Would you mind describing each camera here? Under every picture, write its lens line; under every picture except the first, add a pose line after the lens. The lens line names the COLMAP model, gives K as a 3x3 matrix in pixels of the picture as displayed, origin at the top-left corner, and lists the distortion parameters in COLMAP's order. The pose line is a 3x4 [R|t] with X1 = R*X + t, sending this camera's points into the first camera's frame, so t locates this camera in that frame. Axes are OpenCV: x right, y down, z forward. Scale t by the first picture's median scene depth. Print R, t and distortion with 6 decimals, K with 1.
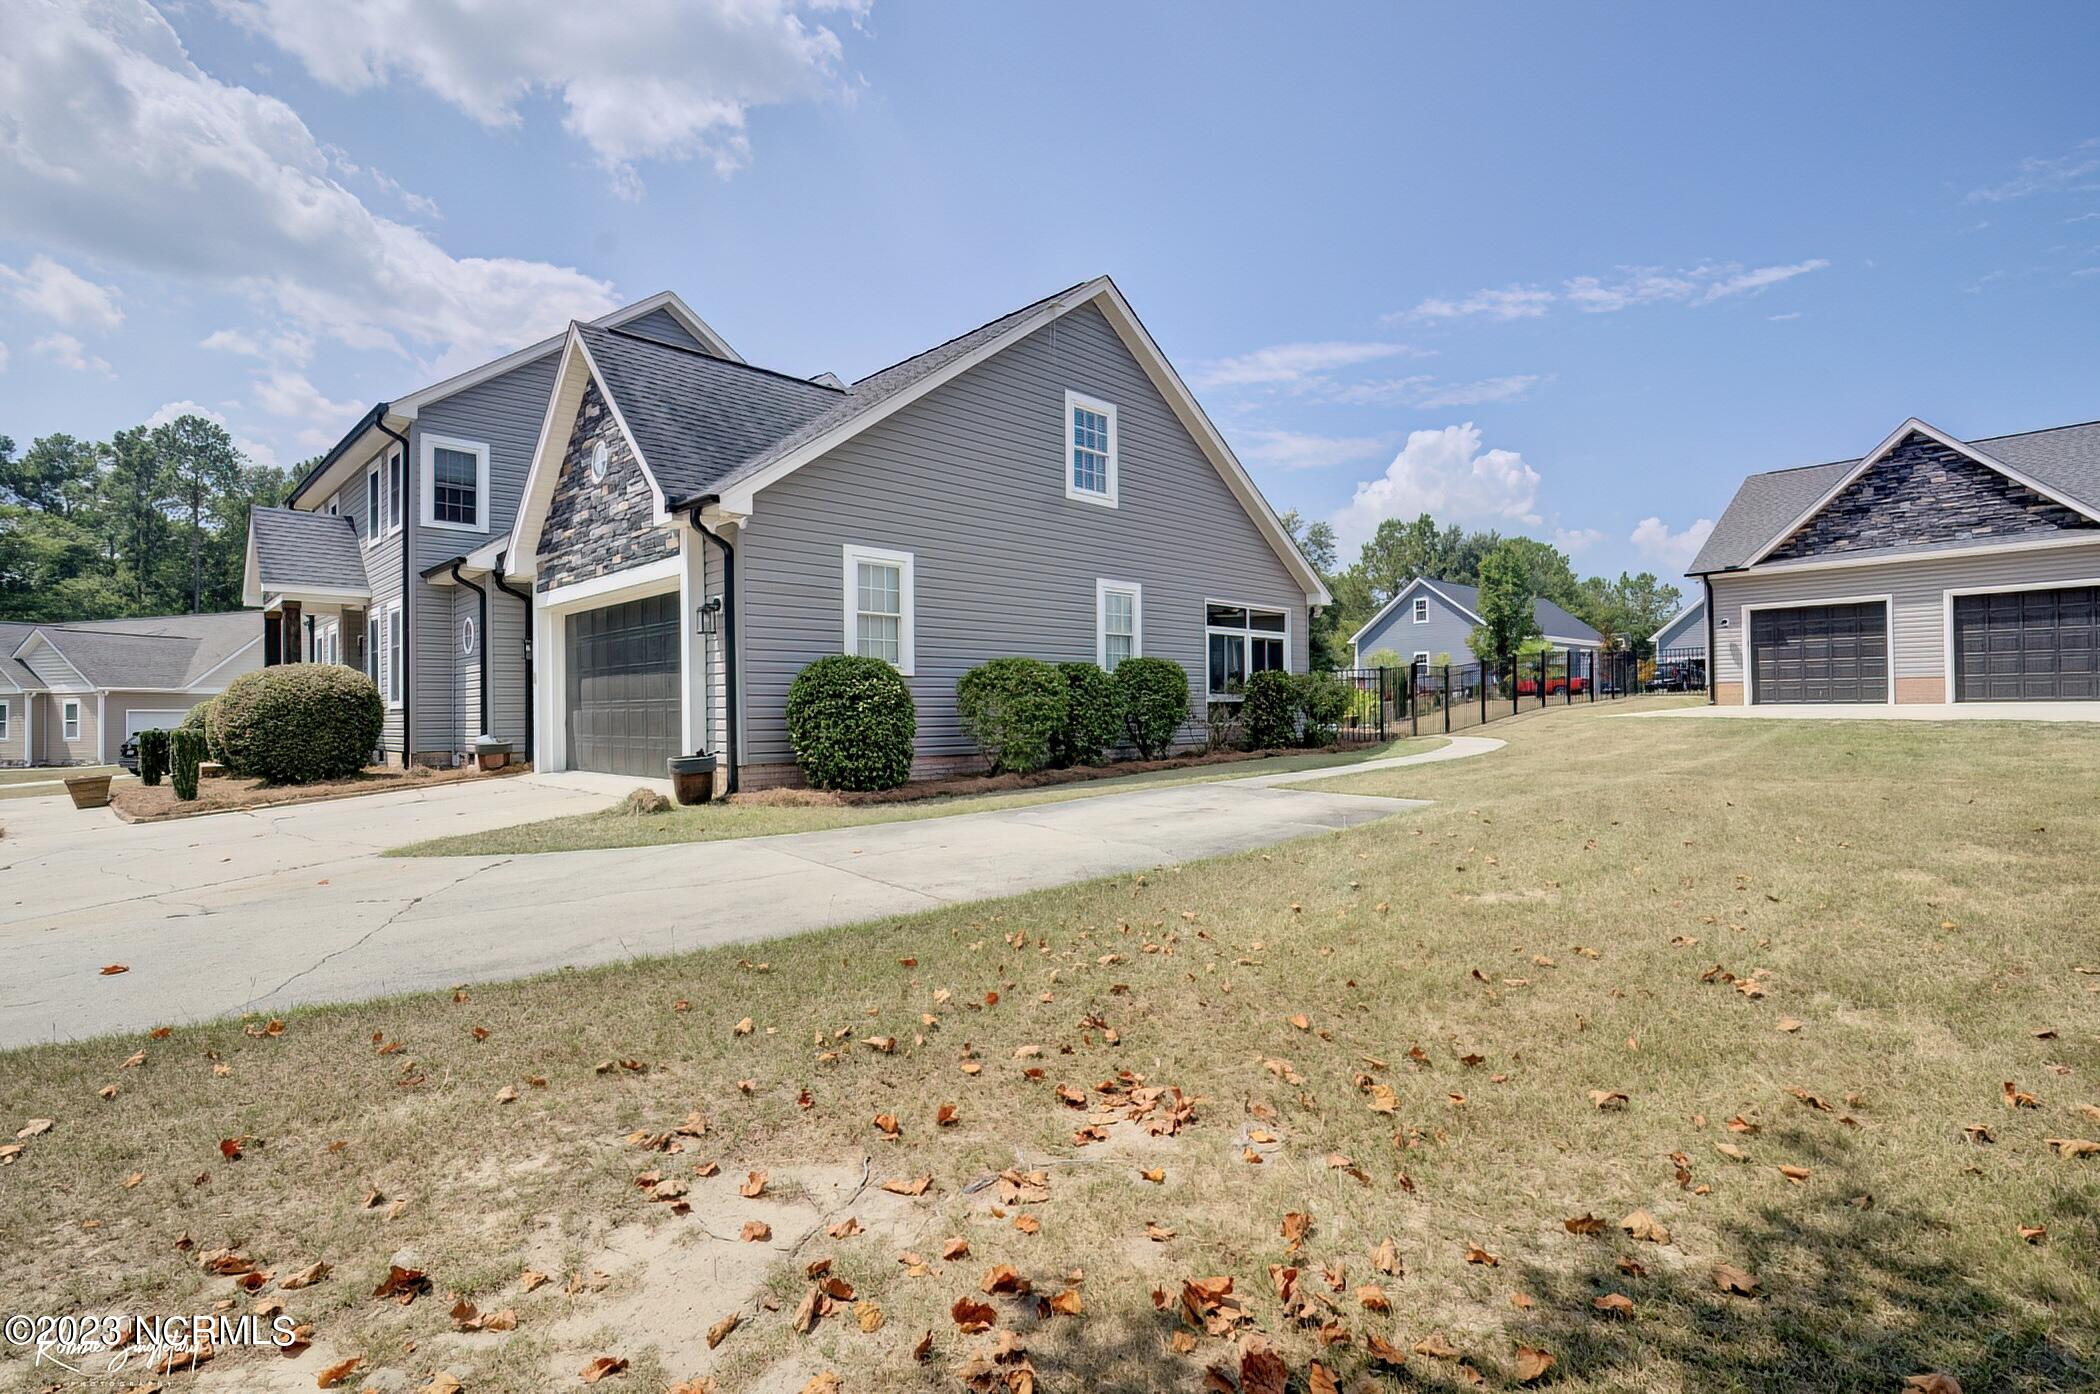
lens RADIAL K [[987.7, 0, 1034.6], [0, 987.7, 699.3], [0, 0, 1]] dist [0.001055, 0.000604]
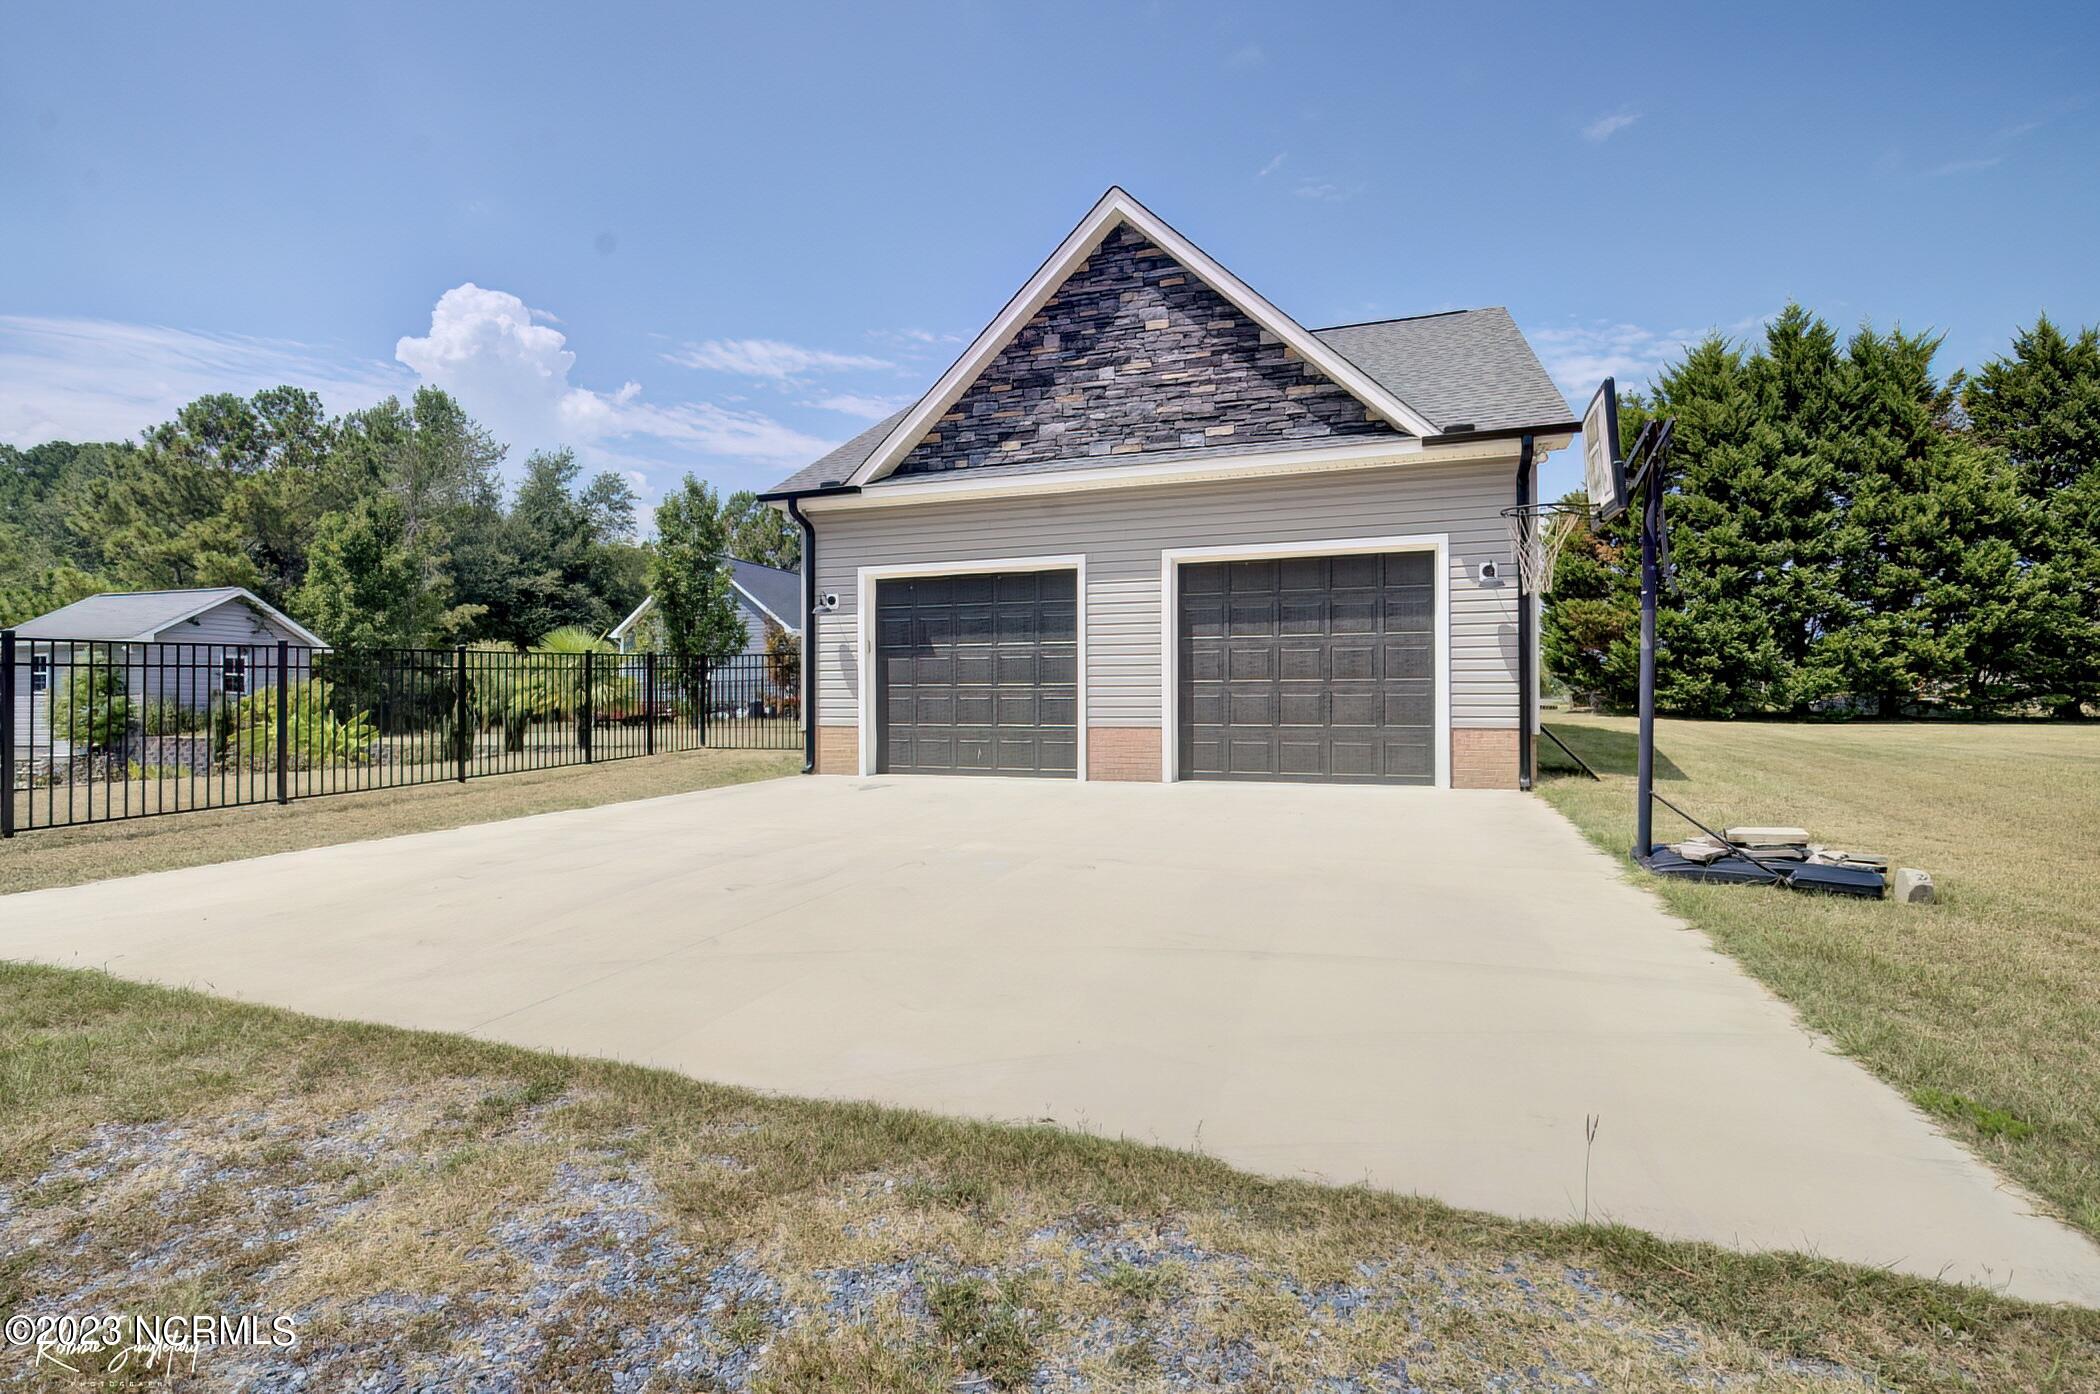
lens RADIAL K [[978.0, 0, 1050.0], [0, 978.0, 697.0], [0, 0, 1]] dist [-0.003640, 0.004609]
pose [[0.869612, 0.016749, 0.493451, 0.629342], [-0.015136, 0.999859, -0.007264, -0.033629], [-0.493503, -0.001152, 0.869743, 0.602859]]
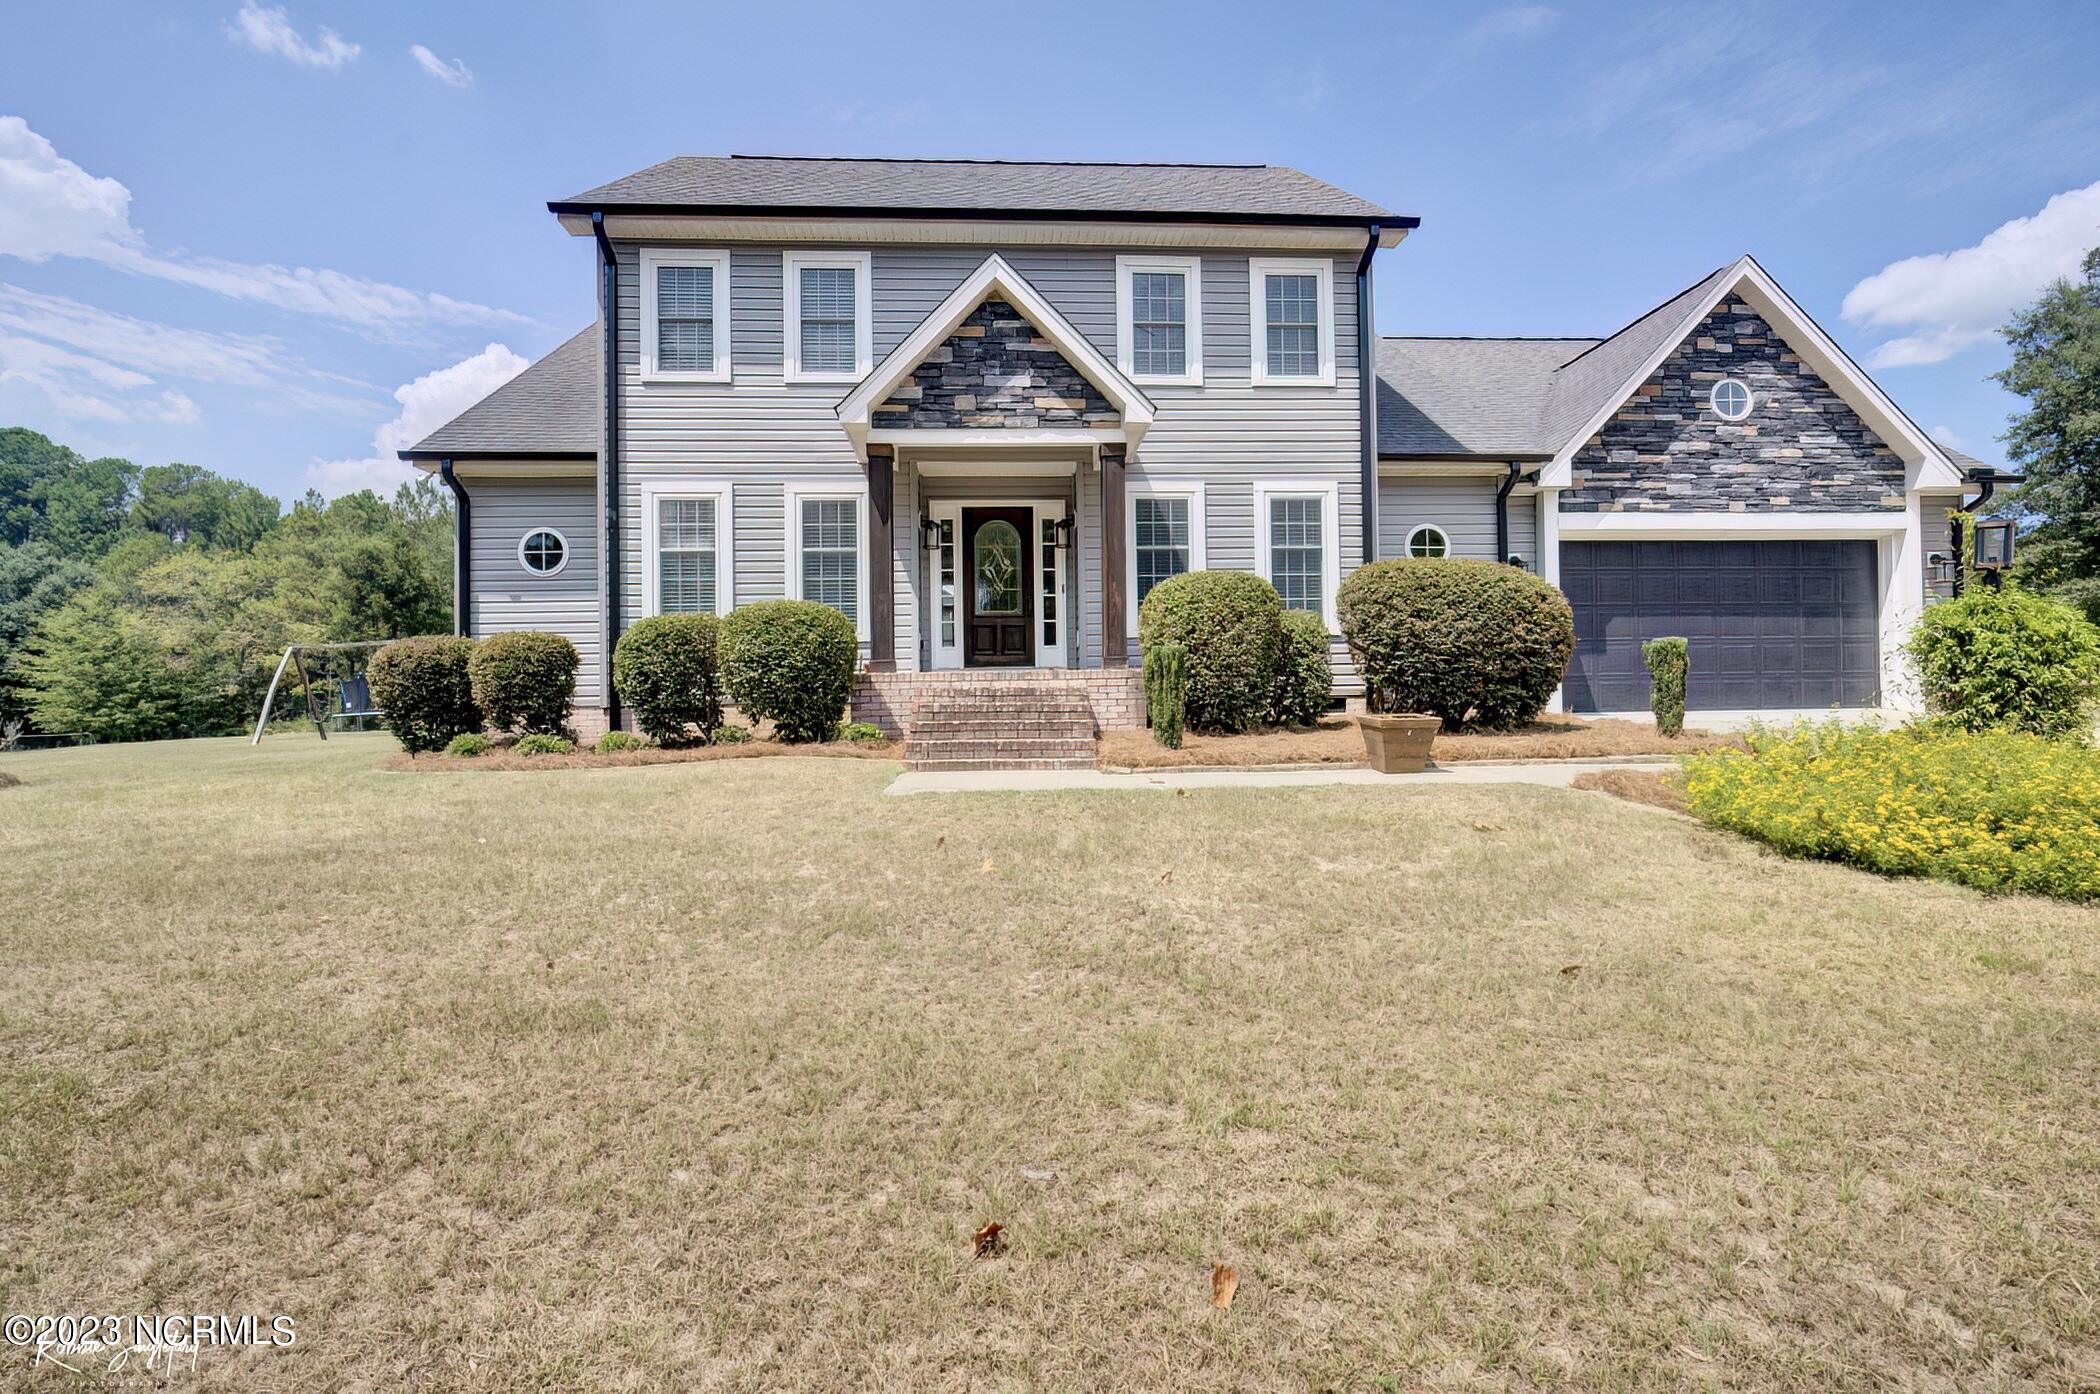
lens RADIAL K [[1003.7, 0, 1069.1], [0, 1003.7, 700.4], [0, 0, 1]] dist [0.000077, -0.000005]
pose [[0.659204, 0.012785, 0.751856, -0.885568], [-0.001538, 0.999876, -0.015654, 0.046838], [-0.751963, 0.009163, 0.659142, 0.441261]]
